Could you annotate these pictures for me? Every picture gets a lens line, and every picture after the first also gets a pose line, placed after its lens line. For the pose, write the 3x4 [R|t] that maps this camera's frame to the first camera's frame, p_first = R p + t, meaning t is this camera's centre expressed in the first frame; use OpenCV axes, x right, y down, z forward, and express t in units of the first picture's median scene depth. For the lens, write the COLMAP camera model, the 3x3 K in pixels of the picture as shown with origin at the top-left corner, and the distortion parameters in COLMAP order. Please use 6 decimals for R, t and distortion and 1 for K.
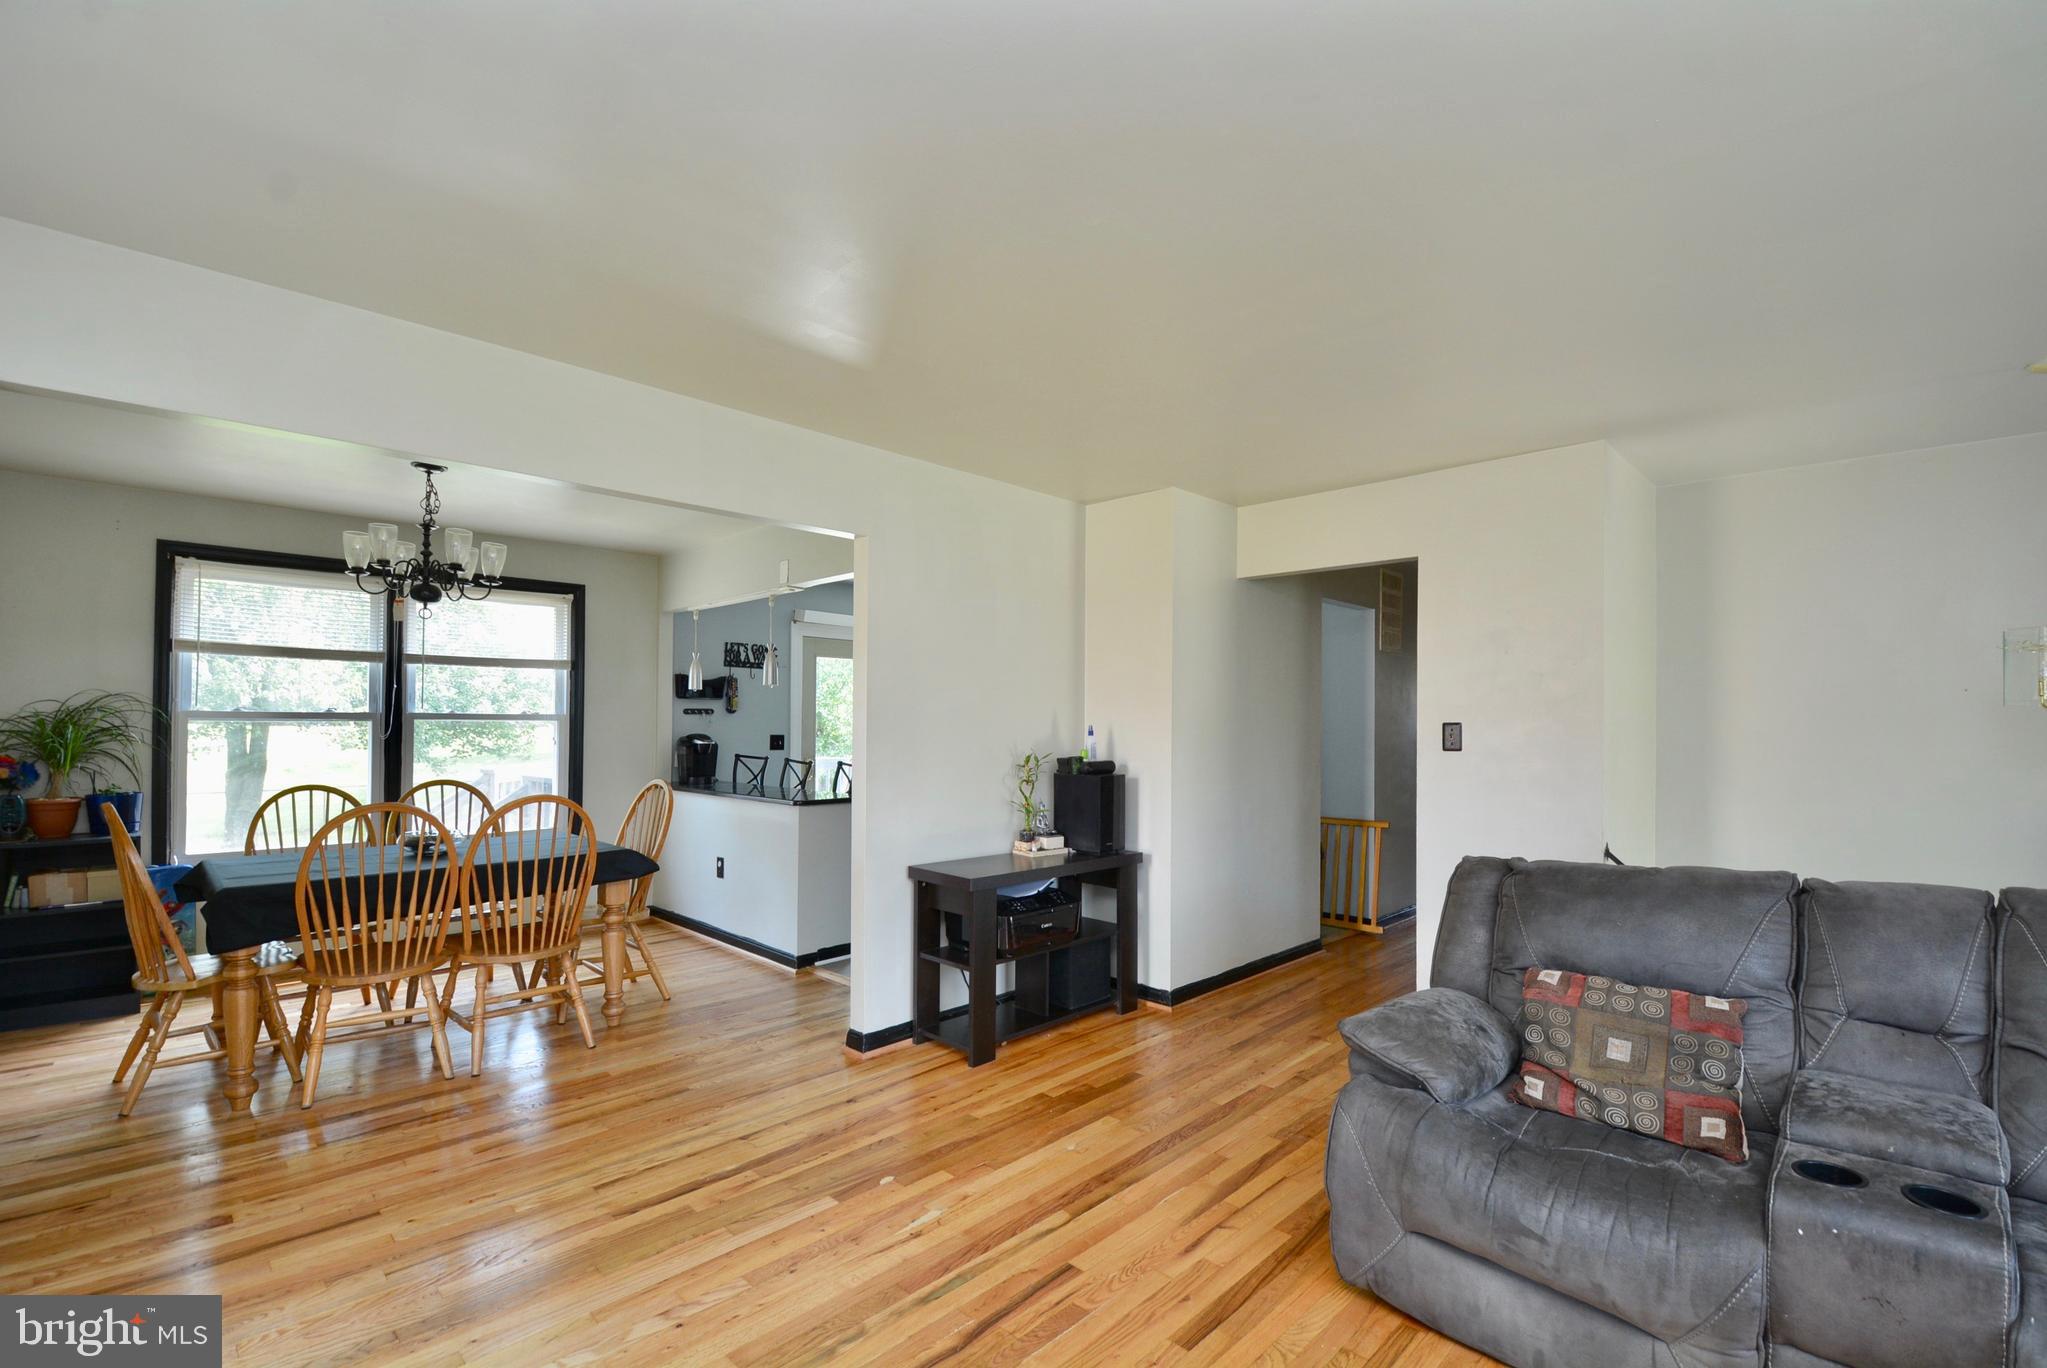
lens RADIAL K [[897.4, 0, 1047.2], [0, 897.4, 712.3], [0, 0, 1]] dist [0.020638, -0.026786]
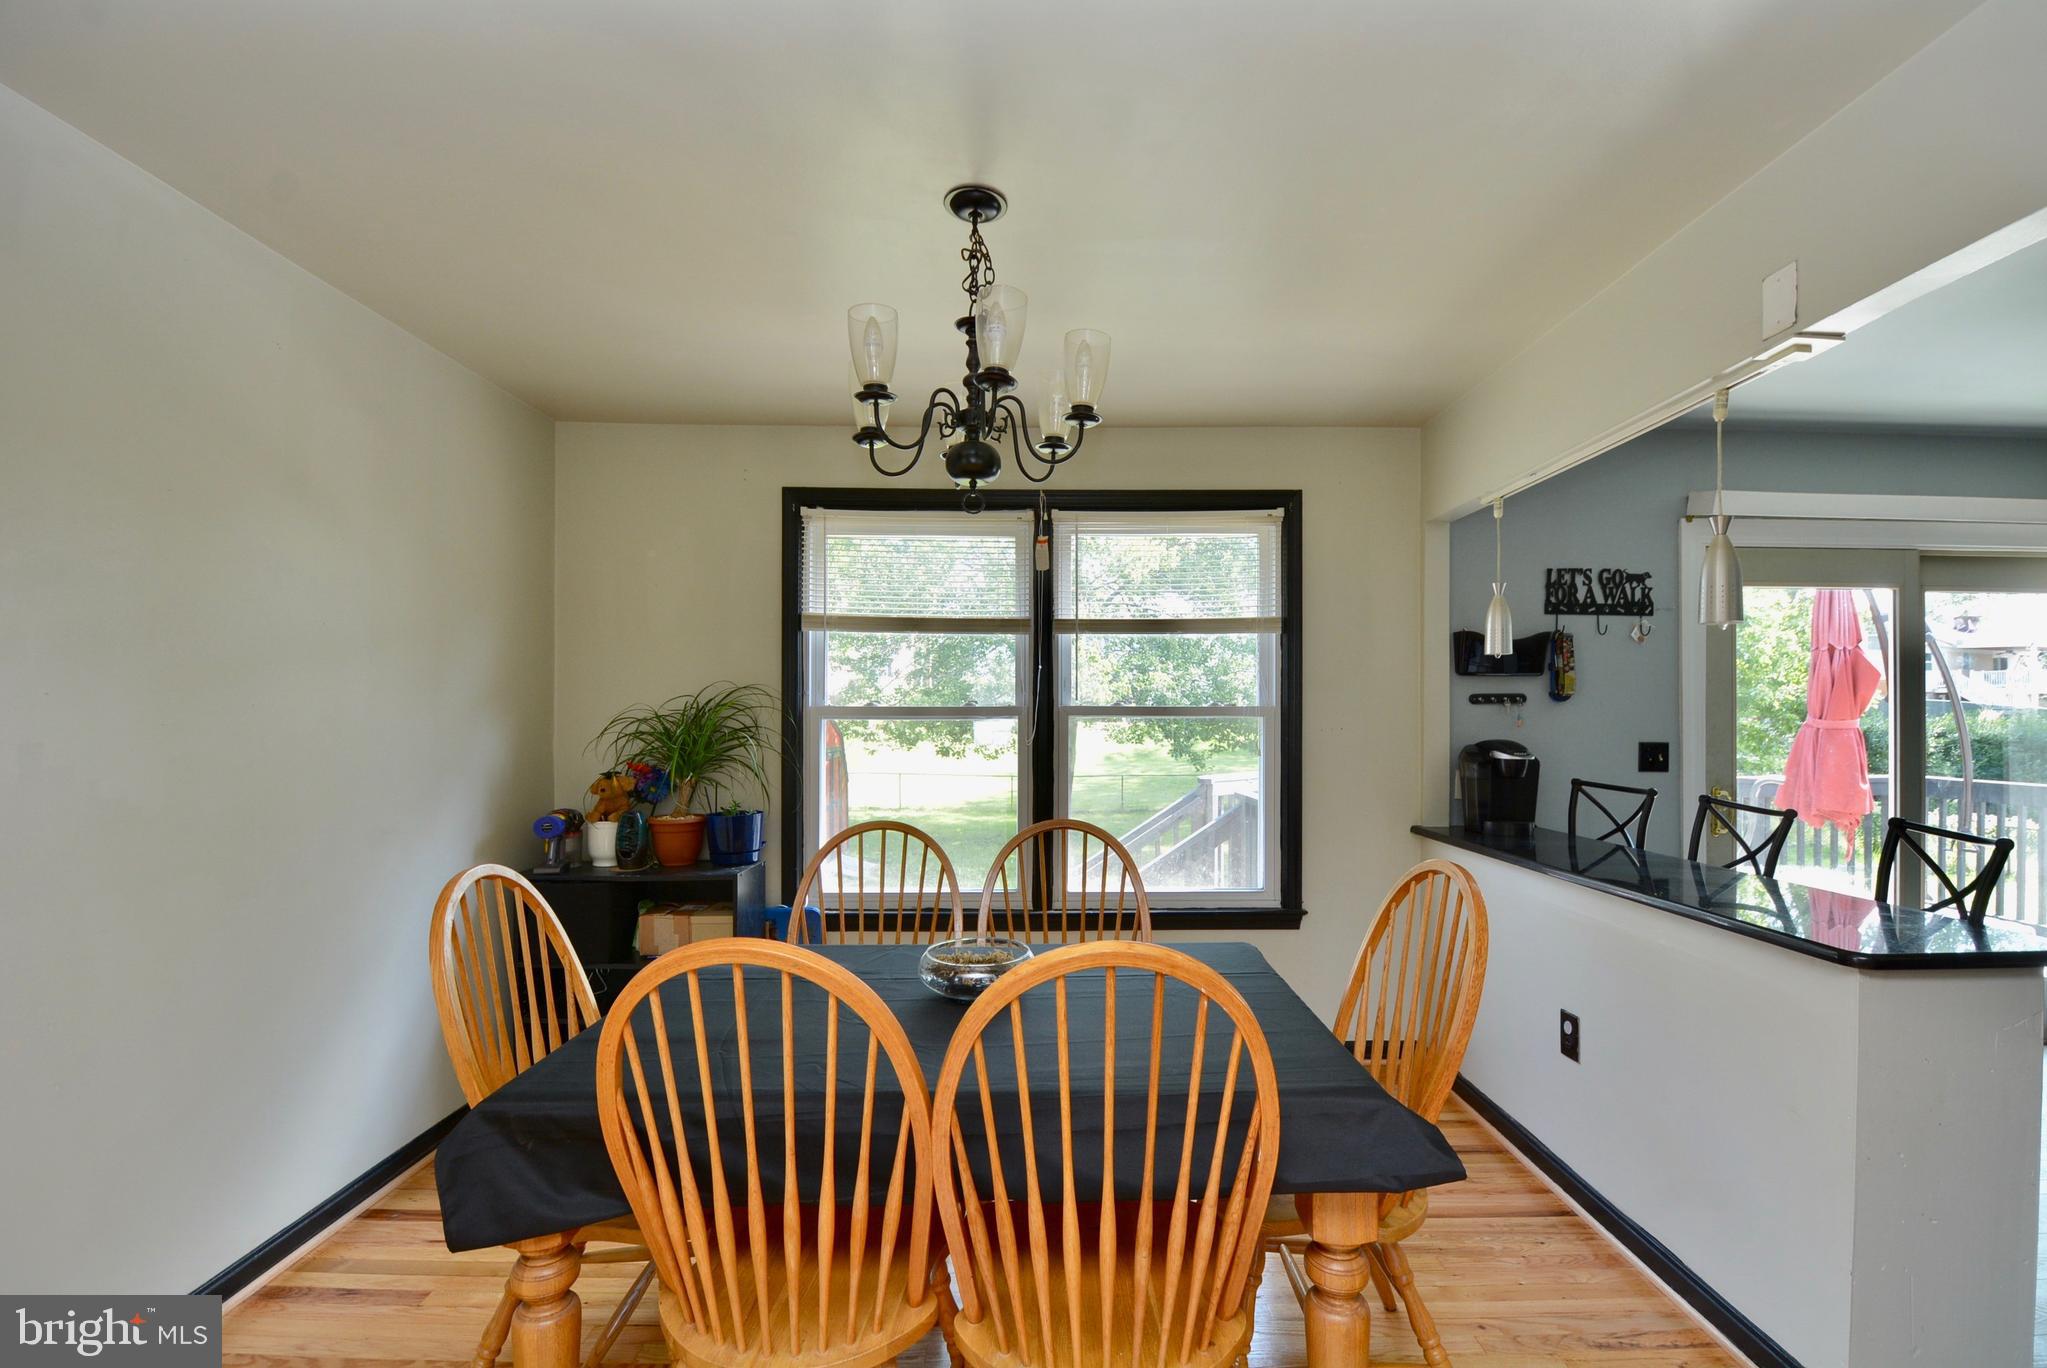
lens RADIAL K [[897.4, 0, 1047.2], [0, 897.4, 712.3], [0, 0, 1]] dist [0.020638, -0.026786]
pose [[0.704540, -0.007647, -0.709623, -0.211241], [0.012020, 0.999927, 0.001158, 0.003708], [0.709562, -0.009346, 0.704581, 0.461661]]
